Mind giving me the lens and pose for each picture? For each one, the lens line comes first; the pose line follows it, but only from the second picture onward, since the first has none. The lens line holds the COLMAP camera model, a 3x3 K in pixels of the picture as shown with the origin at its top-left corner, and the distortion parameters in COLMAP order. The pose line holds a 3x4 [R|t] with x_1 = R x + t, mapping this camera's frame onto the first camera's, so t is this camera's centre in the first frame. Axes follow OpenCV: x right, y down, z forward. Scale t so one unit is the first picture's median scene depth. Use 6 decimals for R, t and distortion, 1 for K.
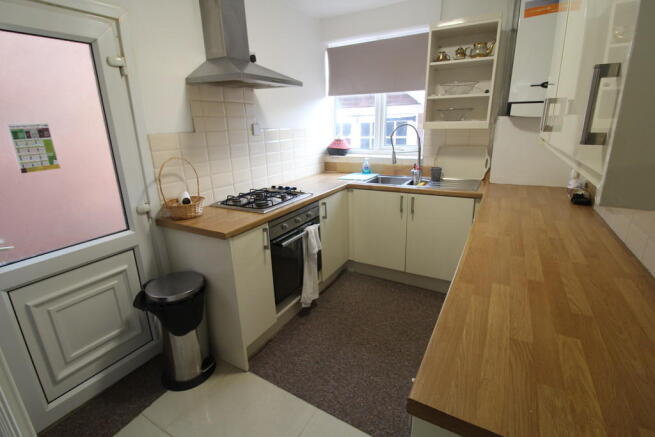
lens RADIAL K [[306.9, 0, 323.9], [0, 306.9, 211.7], [0, 0, 1]] dist [0.001767, -0.012890]
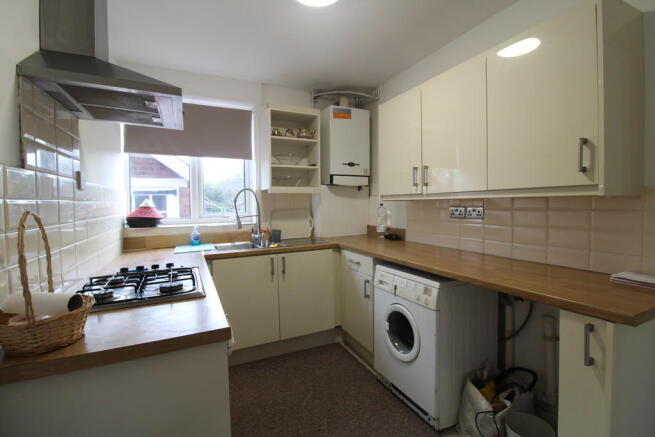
lens RADIAL K [[306.9, 0, 323.9], [0, 306.9, 211.7], [0, 0, 1]] dist [0.001767, -0.012890]
pose [[0.568859, -0.005693, 0.822415, -0.426571], [0.225932, 0.962586, -0.149612, -0.009773], [-0.790793, 0.270918, 0.548862, 0.291686]]
